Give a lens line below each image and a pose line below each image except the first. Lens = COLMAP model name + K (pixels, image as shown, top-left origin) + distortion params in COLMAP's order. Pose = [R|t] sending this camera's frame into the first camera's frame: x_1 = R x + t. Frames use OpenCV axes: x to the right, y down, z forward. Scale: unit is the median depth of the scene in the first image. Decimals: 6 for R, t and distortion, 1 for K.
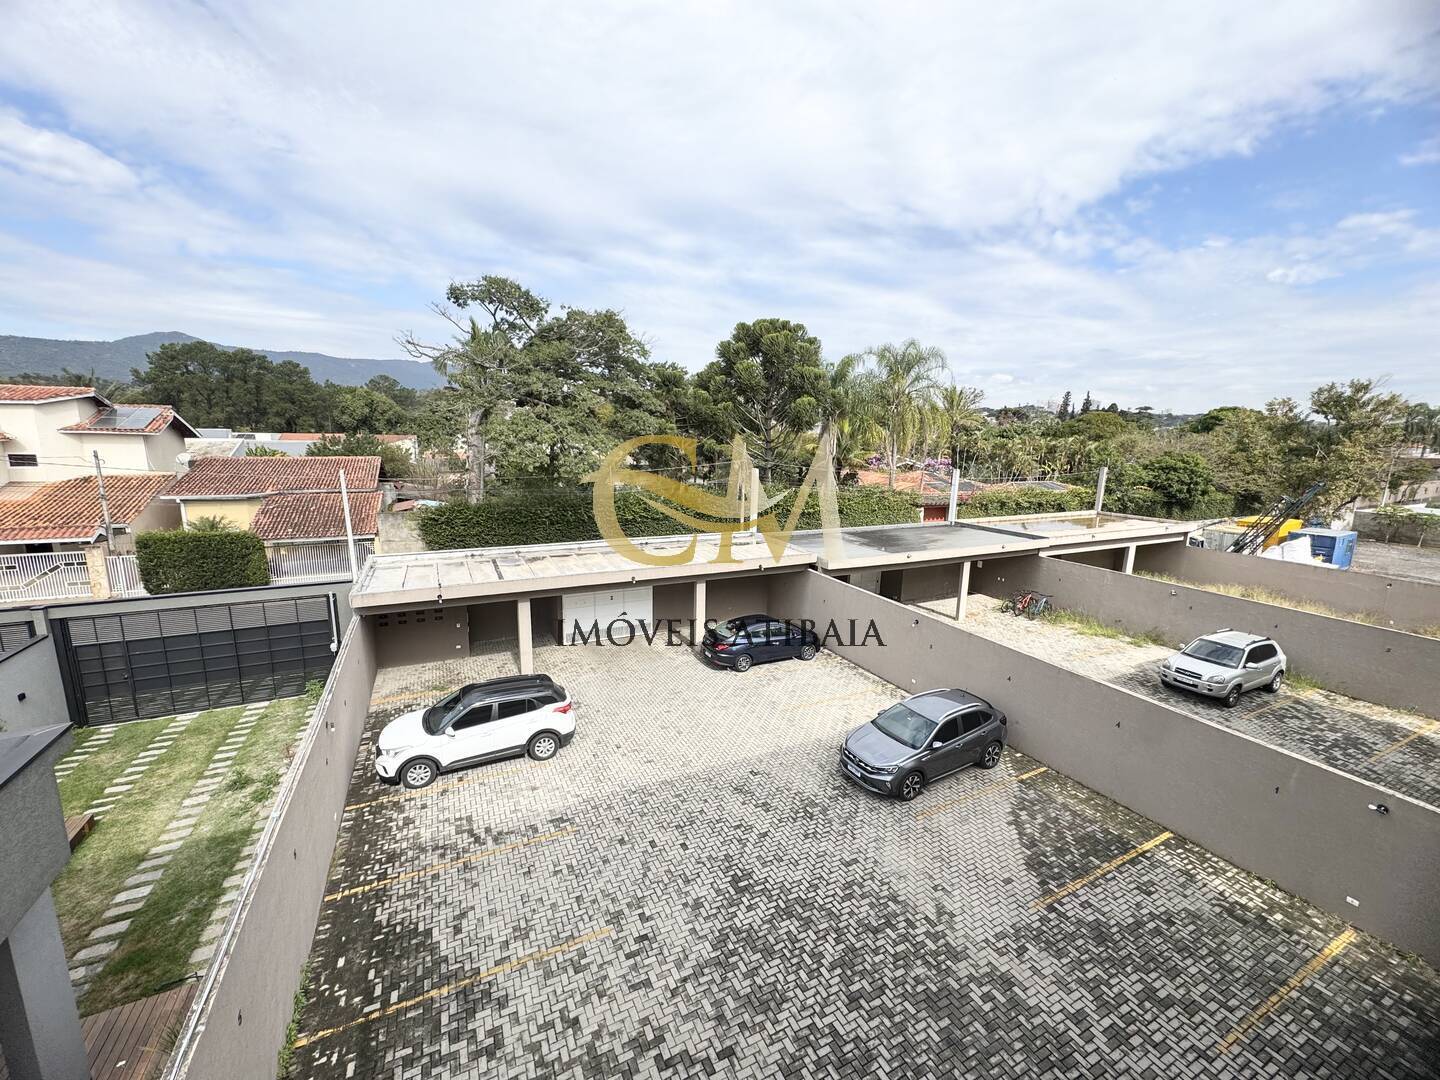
lens RADIAL K [[578.8, 0, 711.4], [0, 578.8, 534.3], [0, 0, 1]] dist [0.000652, 0.000589]
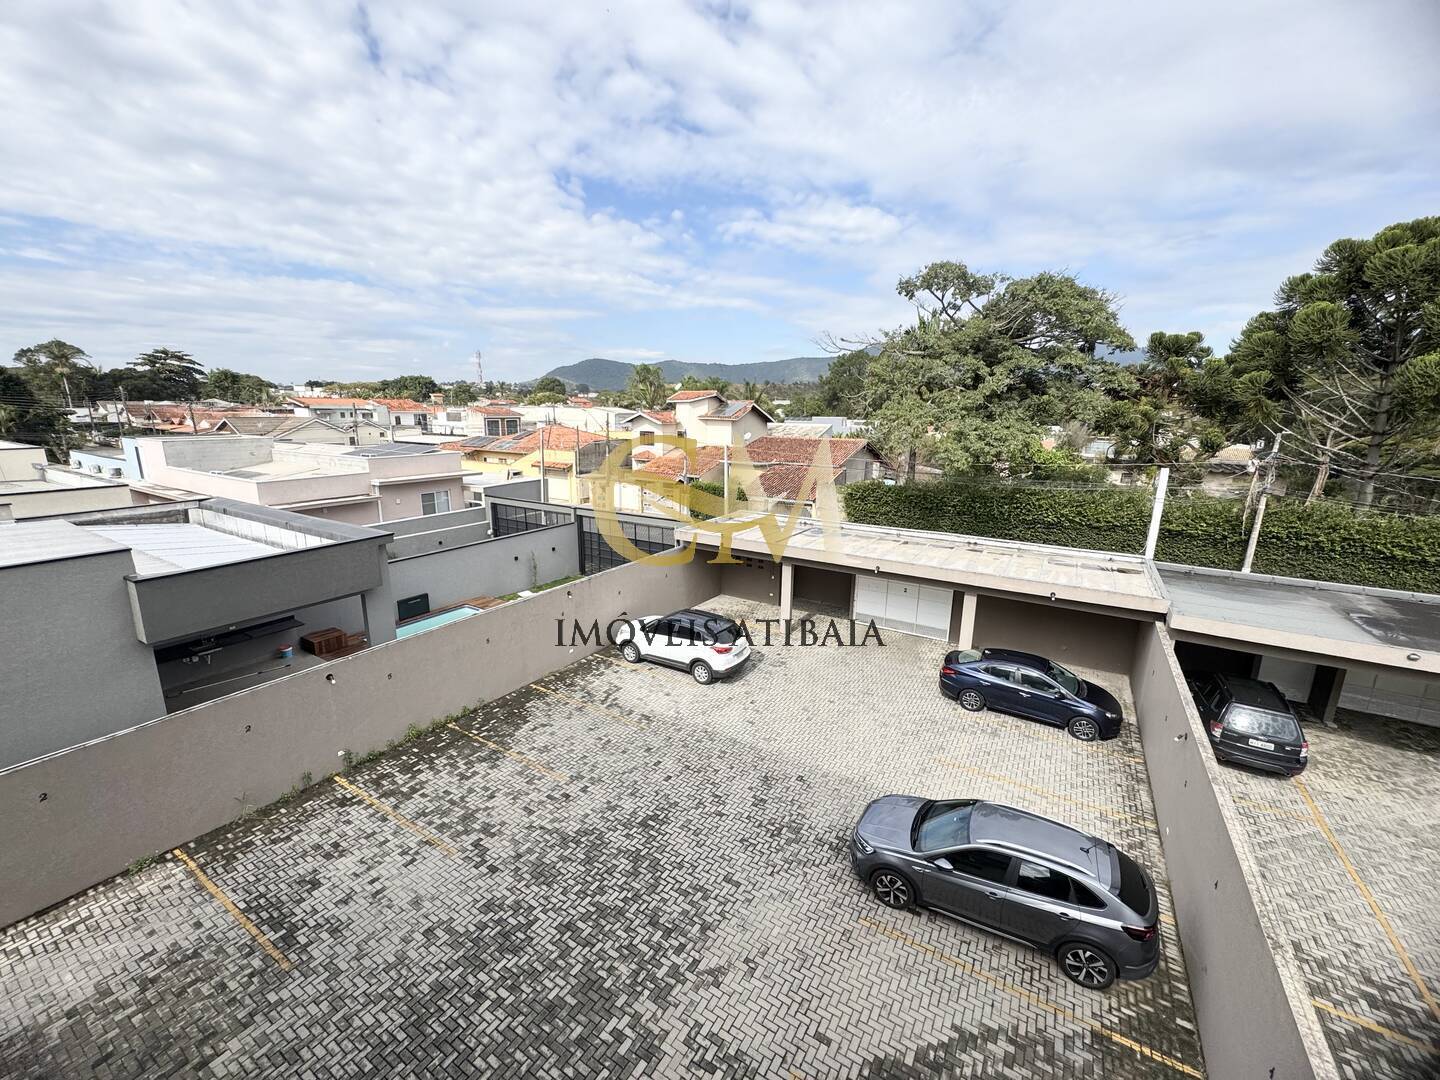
lens RADIAL K [[578.8, 0, 718.2], [0, 578.8, 529.6], [0, 0, 1]] dist [0.000652, 0.000589]
pose [[0.531751, 0.157141, -0.832195, 0.364130], [-0.148722, 0.984692, 0.090907, -0.024110], [0.833740, 0.075426, 0.546981, 0.177951]]
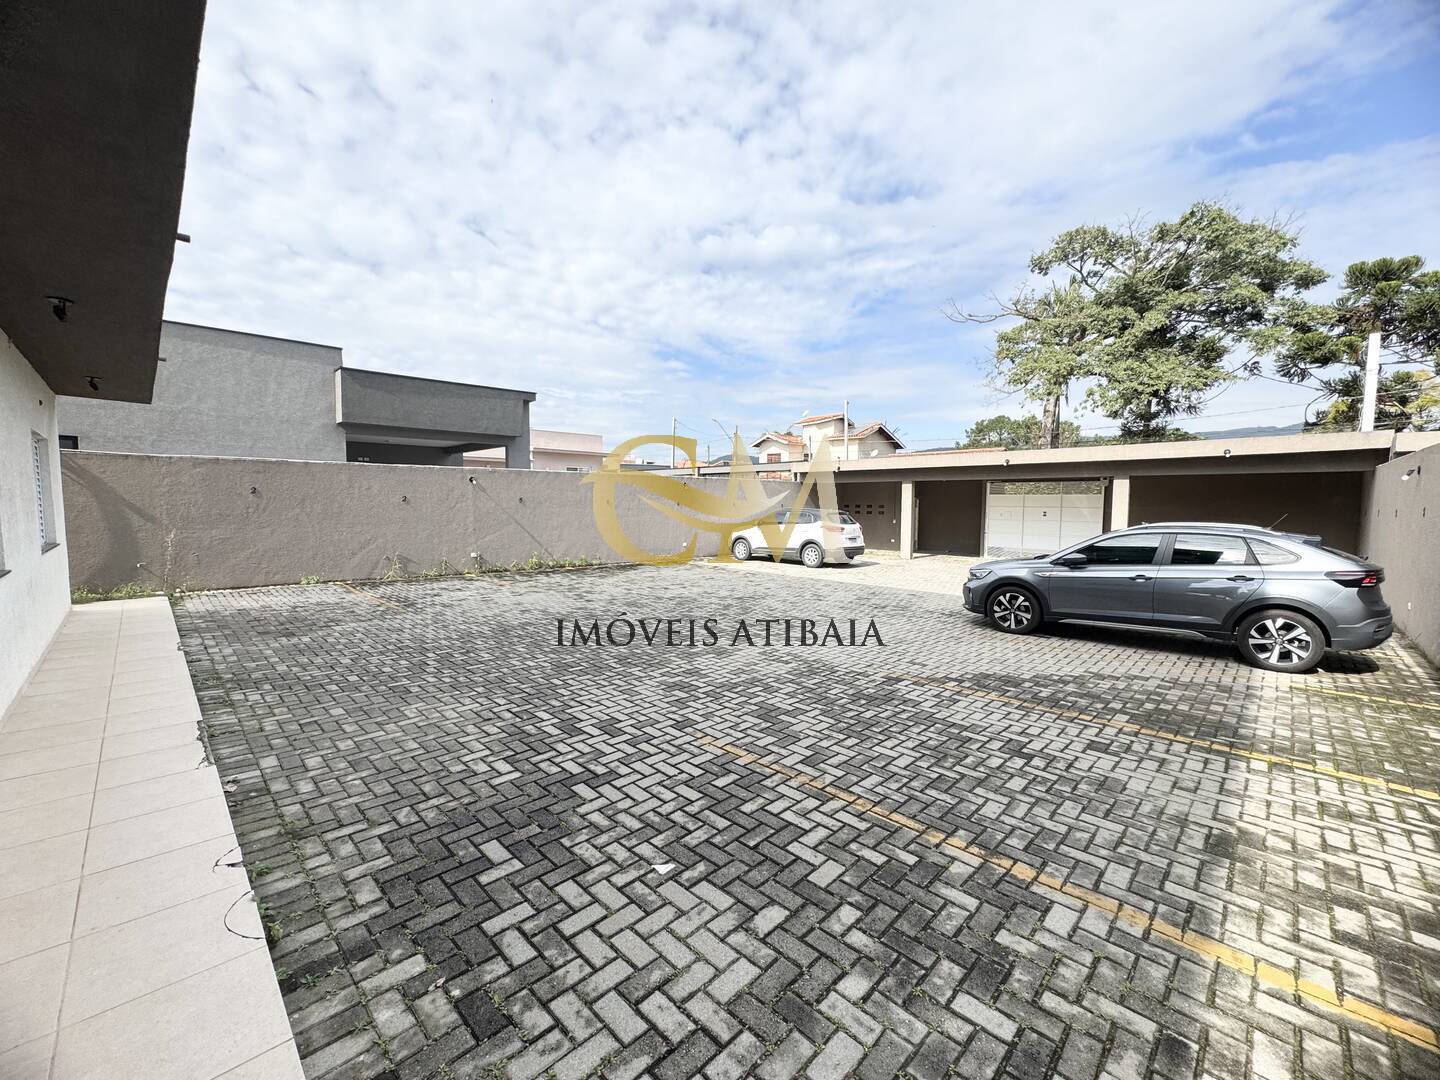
lens RADIAL K [[578.8, 0, 719.5], [0, 578.8, 528.5], [0, 0, 1]] dist [0.000652, 0.000589]
pose [[0.330010, 0.023951, -0.943673, 0.396077], [-0.167763, 0.985253, -0.033662, 0.200021], [0.928950, 0.169422, 0.329162, 0.224974]]
